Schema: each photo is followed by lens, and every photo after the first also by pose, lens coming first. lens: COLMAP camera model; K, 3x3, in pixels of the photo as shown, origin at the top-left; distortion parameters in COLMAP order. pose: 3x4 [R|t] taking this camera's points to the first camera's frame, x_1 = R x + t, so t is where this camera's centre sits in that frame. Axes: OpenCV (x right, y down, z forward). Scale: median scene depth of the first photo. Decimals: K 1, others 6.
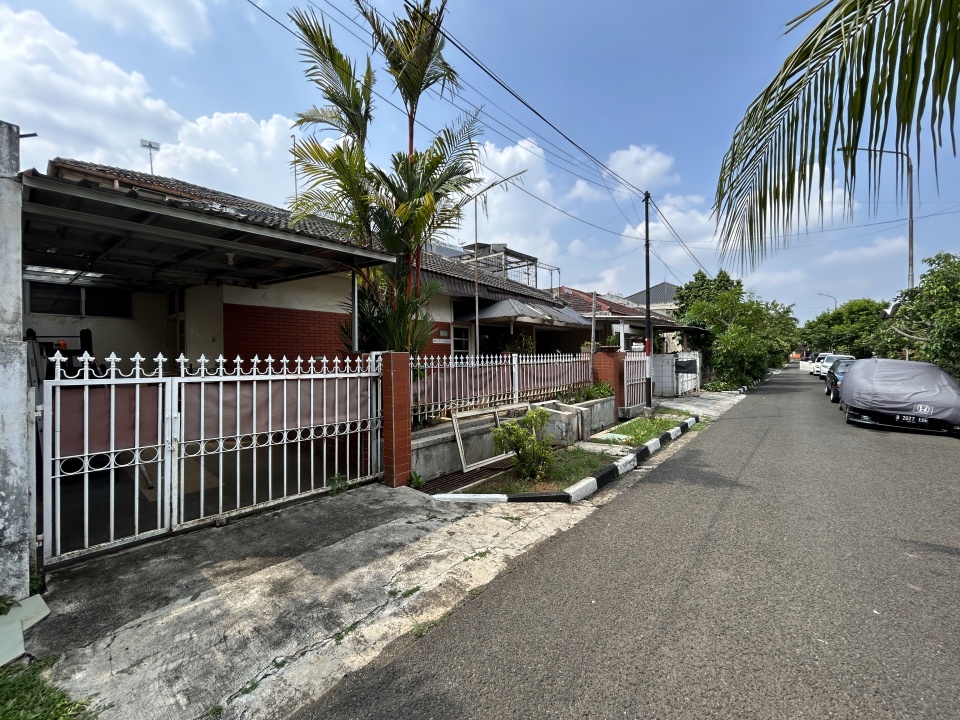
lens RADIAL K [[388.7, 0, 482.3], [0, 388.7, 356.4], [0, 0, 1]] dist [-0.000289, -0.000027]
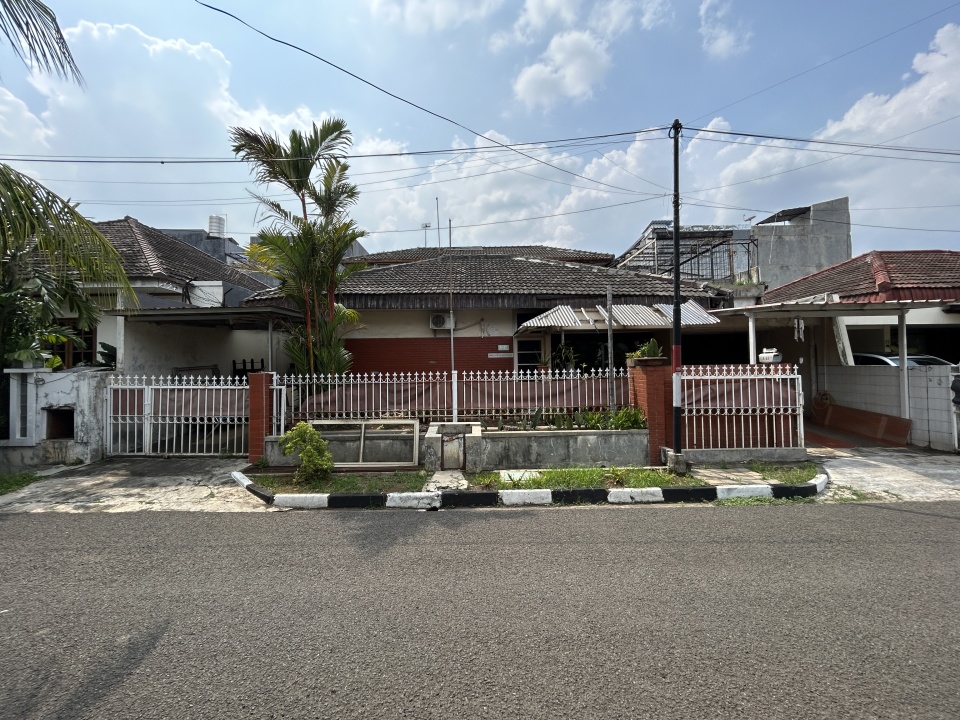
lens RADIAL K [[391.0, 0, 477.7], [0, 391.0, 359.0], [0, 0, 1]] dist [0.000046, 0.000988]
pose [[0.645586, -0.018508, -0.763463, 1.025801], [0.008373, 0.999818, -0.017158, -0.021758], [0.763641, 0.004685, 0.645624, 0.479144]]
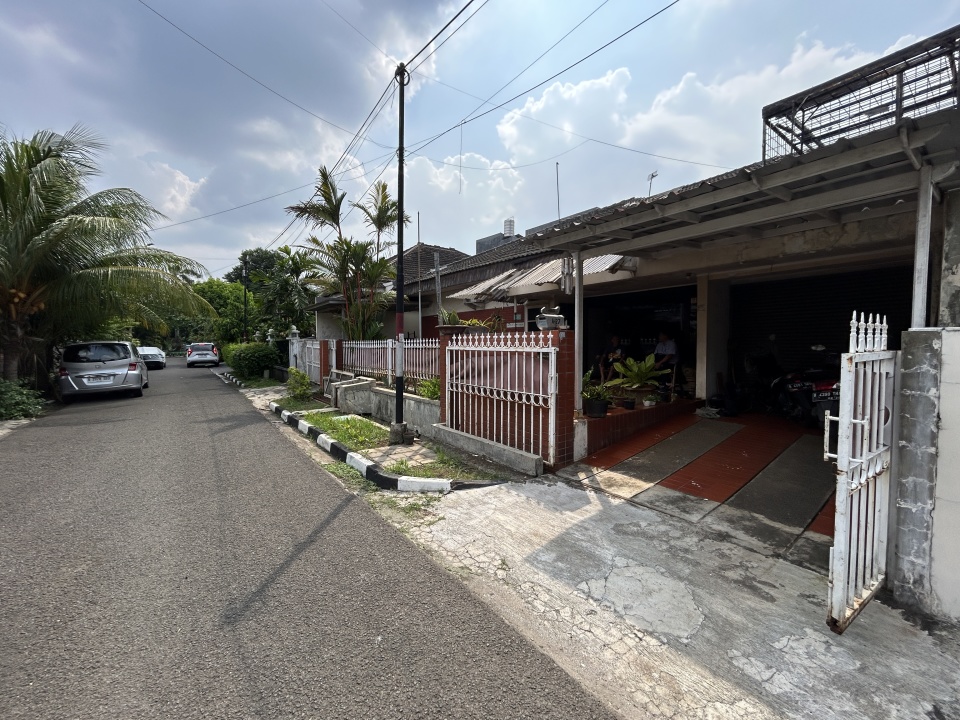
lens RADIAL K [[391.7, 0, 480.0], [0, 391.7, 360.0], [0, 0, 1]] dist [0.000987, -0.002417]
pose [[-0.227592, 0.052529, -0.972339, 1.461849], [0.006633, 0.998604, 0.052395, -0.004569], [0.973734, 0.005475, -0.227623, 1.842548]]
